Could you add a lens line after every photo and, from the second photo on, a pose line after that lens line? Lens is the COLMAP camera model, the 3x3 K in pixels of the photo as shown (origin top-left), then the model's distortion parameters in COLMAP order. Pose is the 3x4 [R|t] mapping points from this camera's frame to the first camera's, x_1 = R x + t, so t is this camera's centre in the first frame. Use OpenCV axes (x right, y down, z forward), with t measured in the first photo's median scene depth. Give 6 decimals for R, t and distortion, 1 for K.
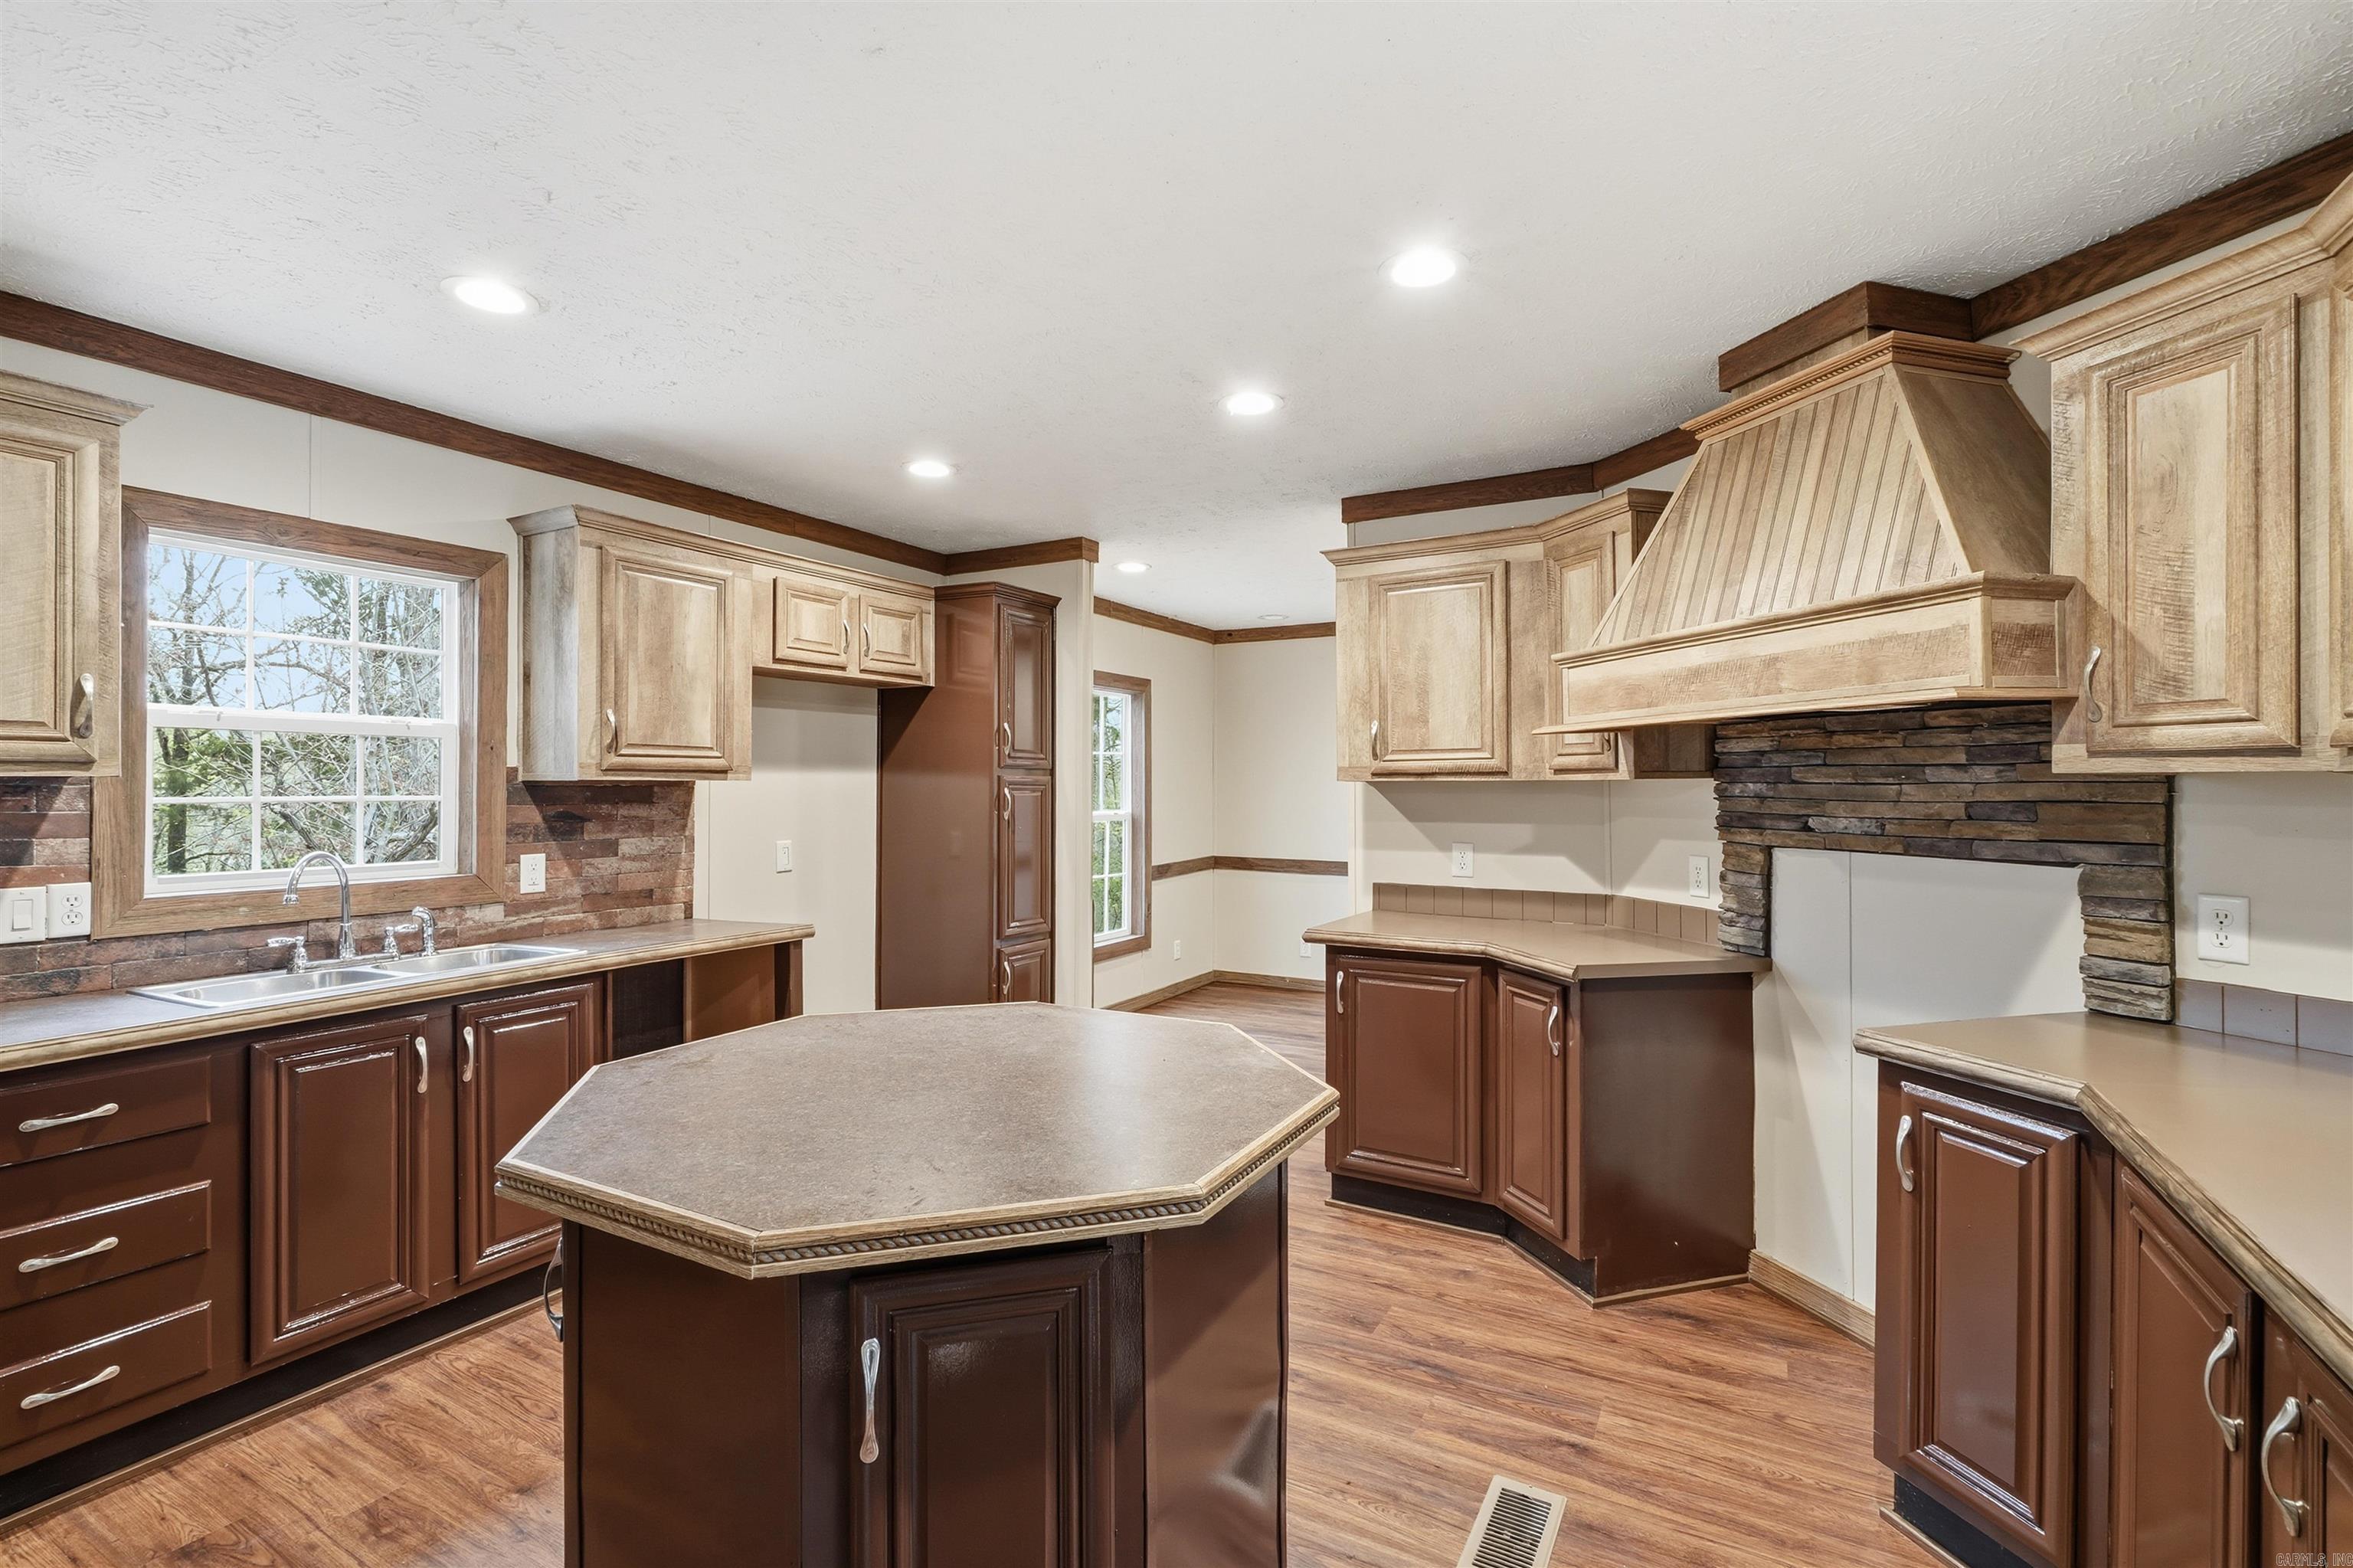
lens RADIAL K [[1053.3, 0, 1170.3], [0, 1053.3, 782.5], [0, 0, 1]] dist [-0.003971, 0.000224]
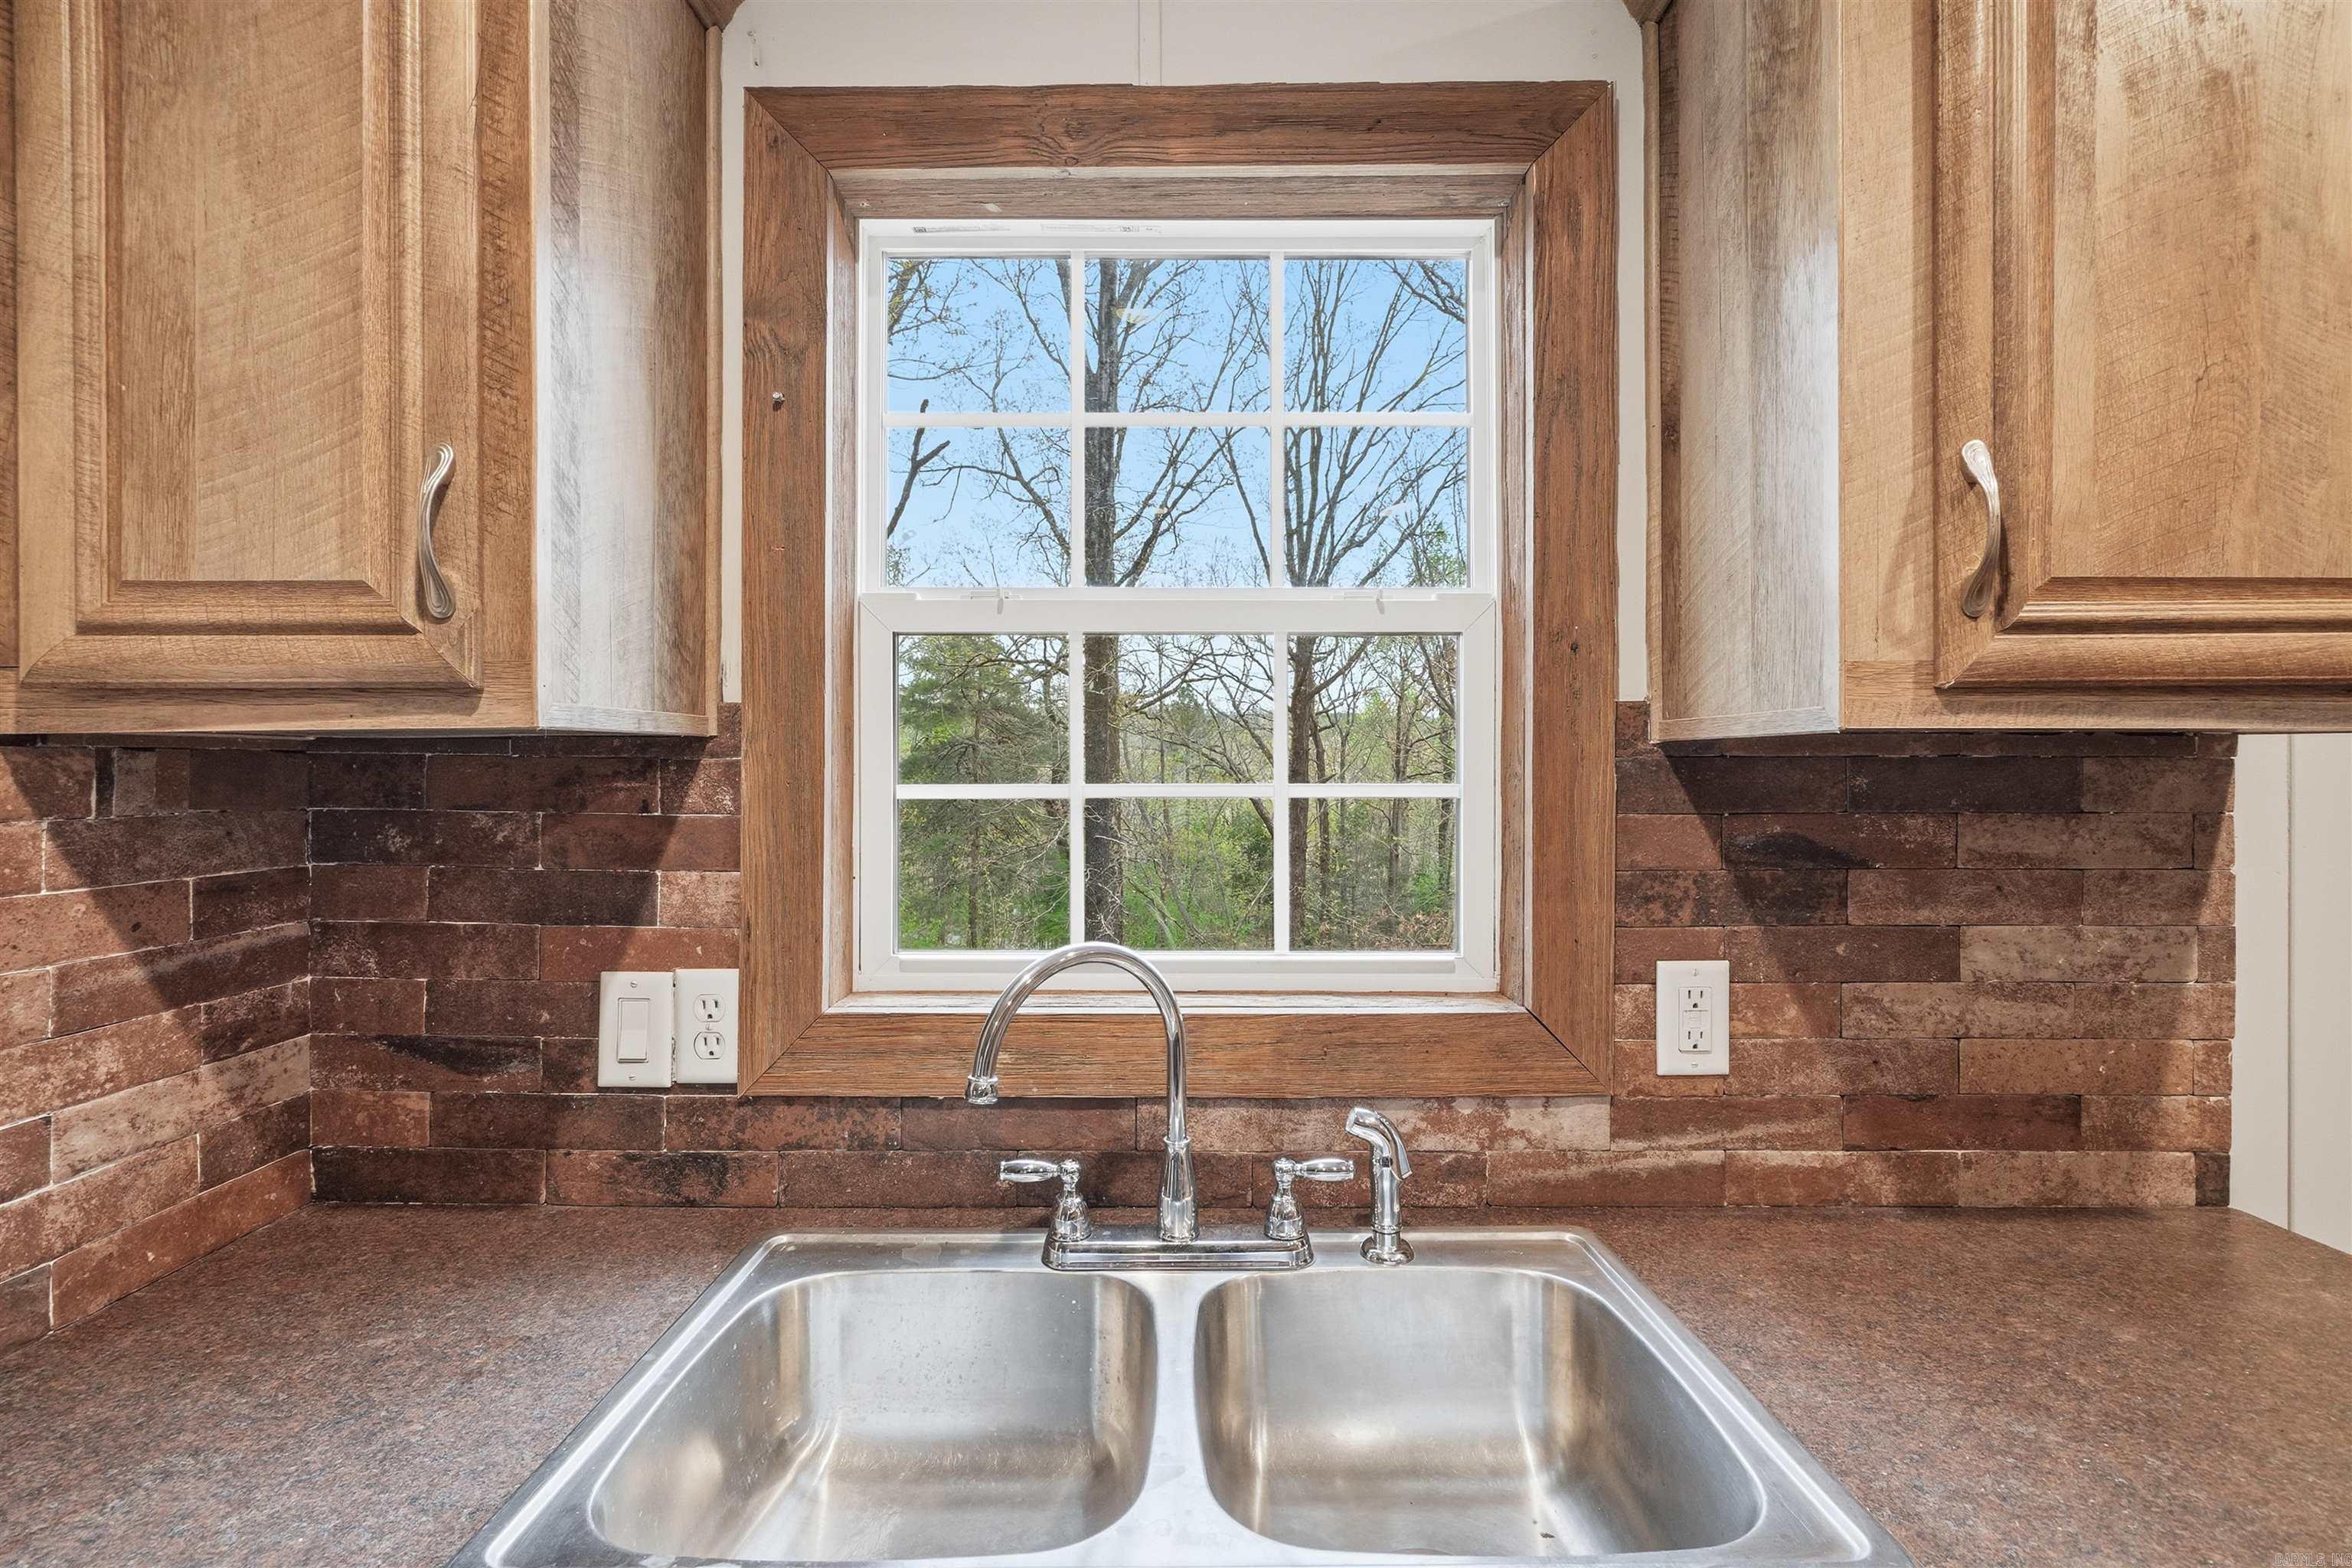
lens RADIAL K [[1030.0, 0, 1166.8], [0, 1030.0, 769.2], [0, 0, 1]] dist [-0.002386, 0.000562]
pose [[0.490177, -0.001153, -0.871622, -0.423554], [0.004537, 0.999989, 0.001228, 0.006212], [0.871611, -0.004557, 0.490176, 0.730481]]
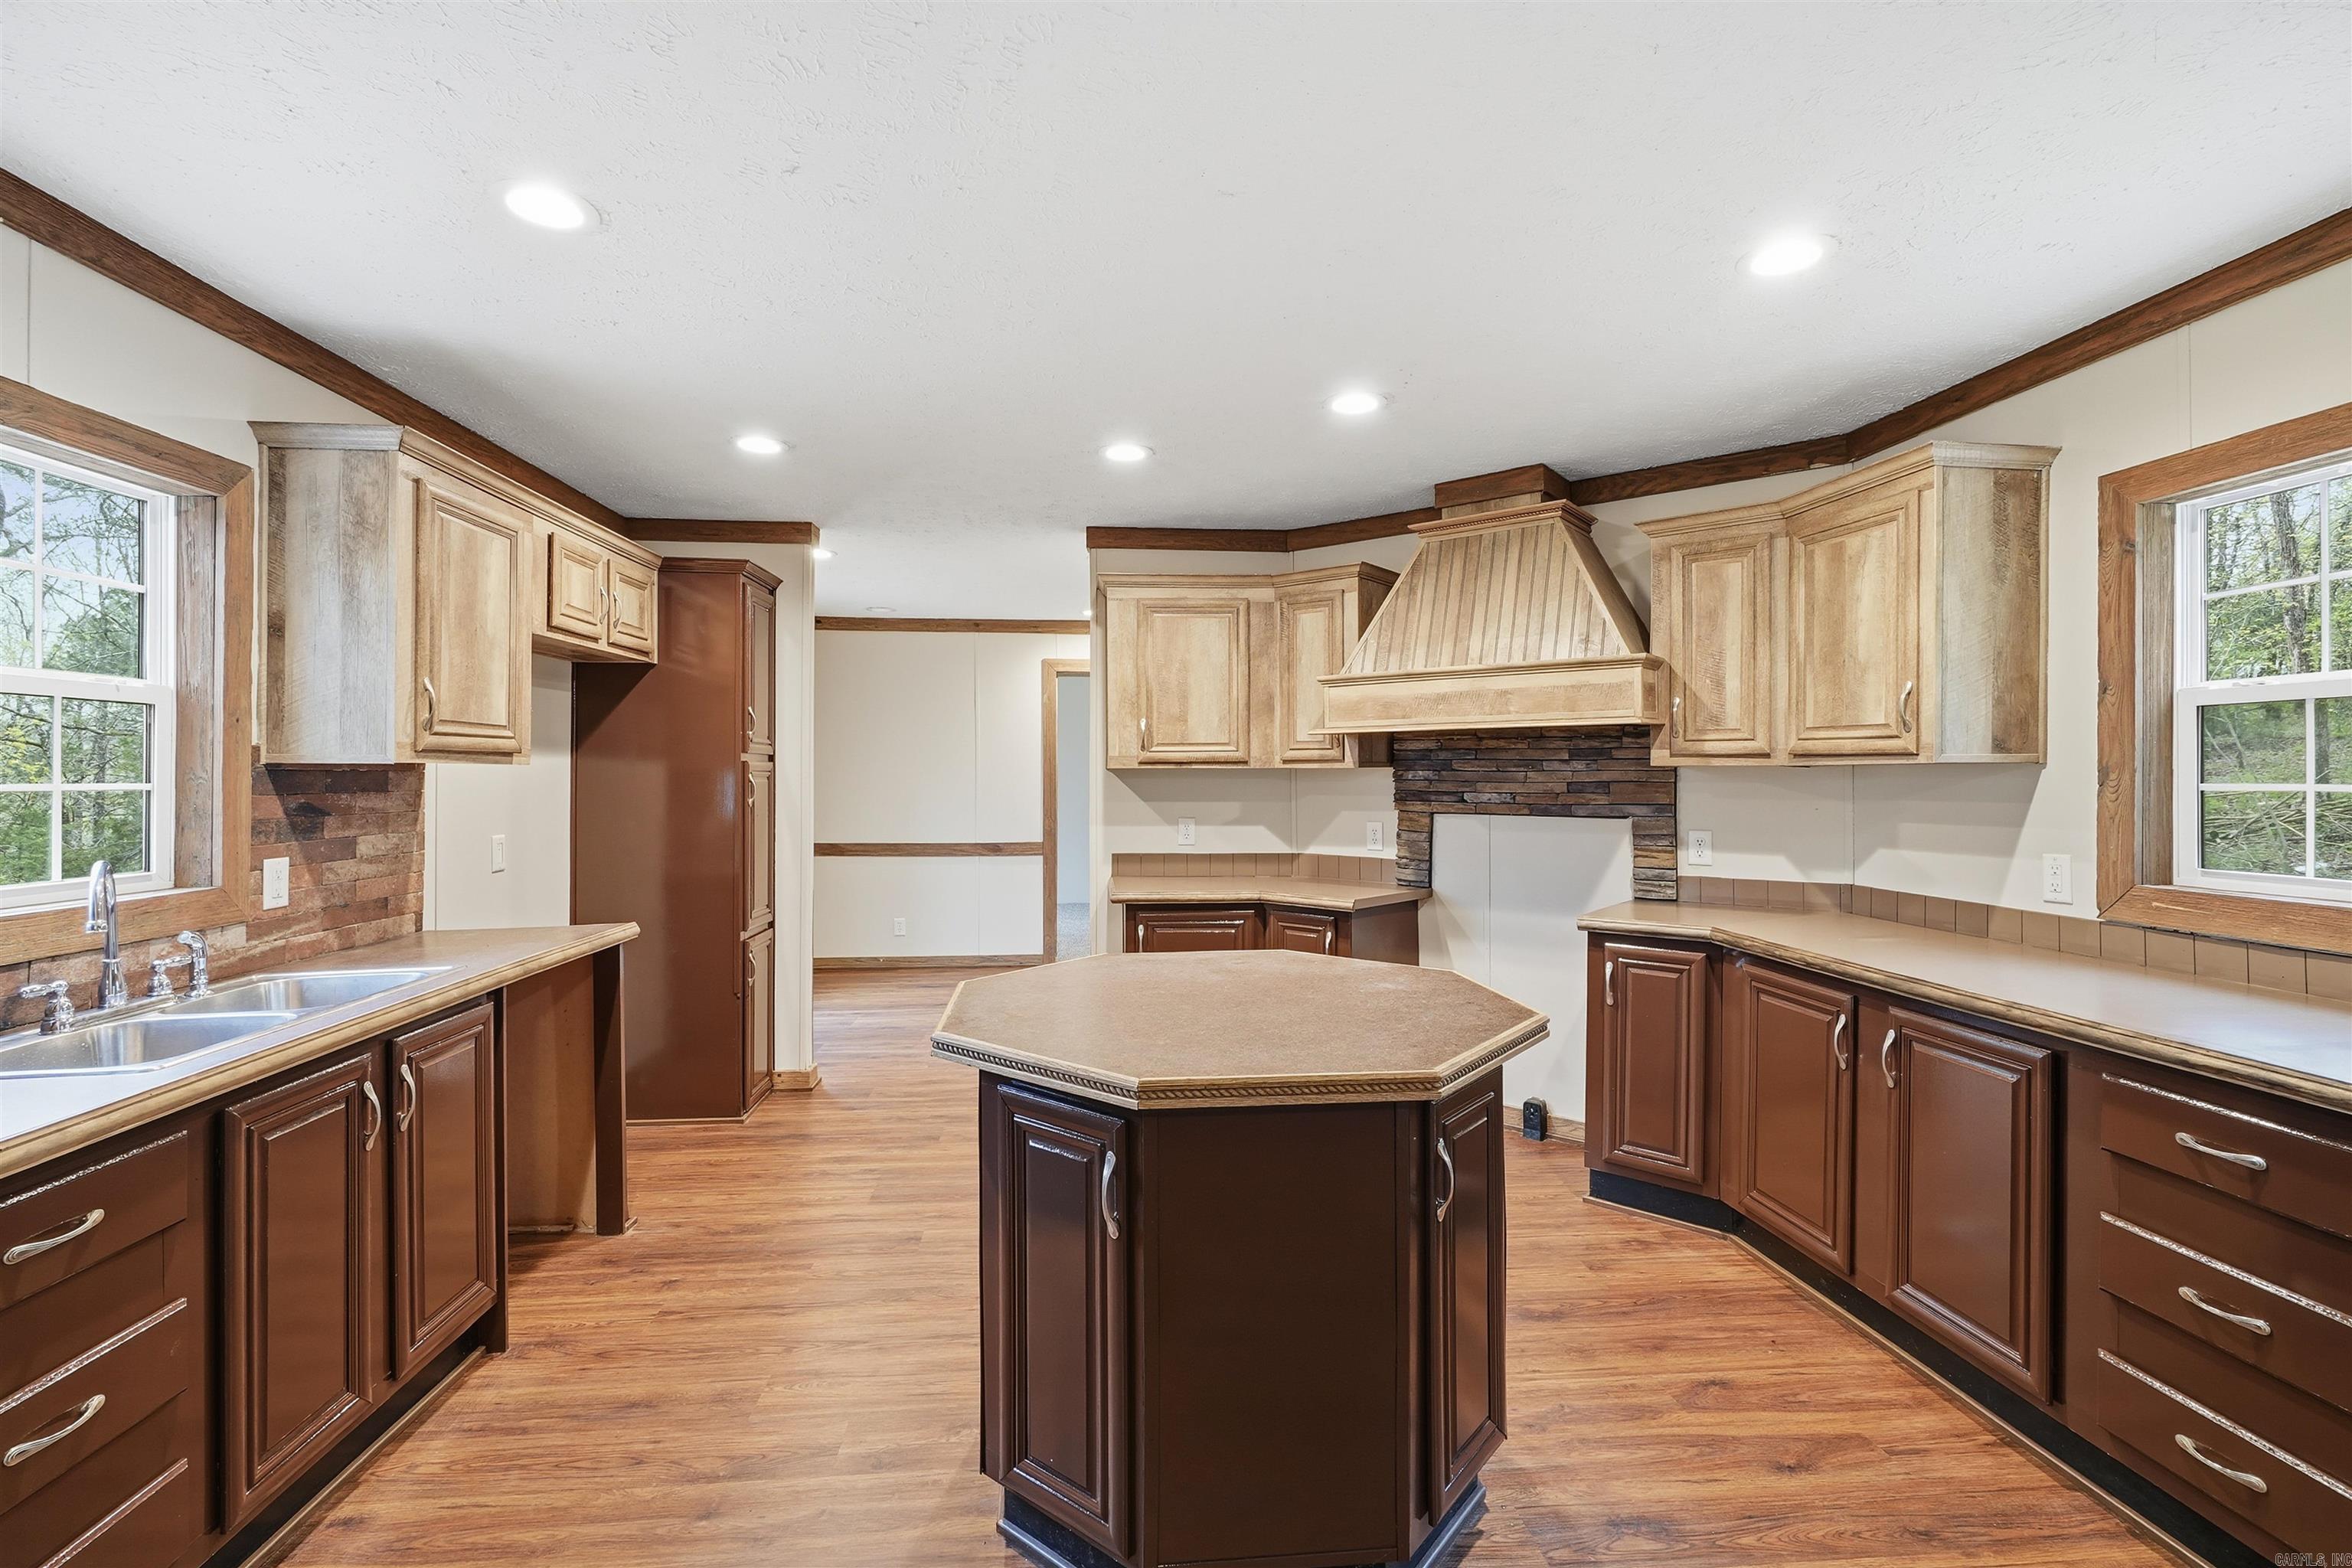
lens RADIAL K [[1030.0, 0, 1172.4], [0, 1030.0, 773.4], [0, 0, 1]] dist [-0.004894, 0.000471]
pose [[0.824785, 0.001281, 0.565445, -0.515600], [-0.003002, 0.999993, 0.002113, 0.002116], [-0.565438, -0.003440, 0.824783, 0.002582]]
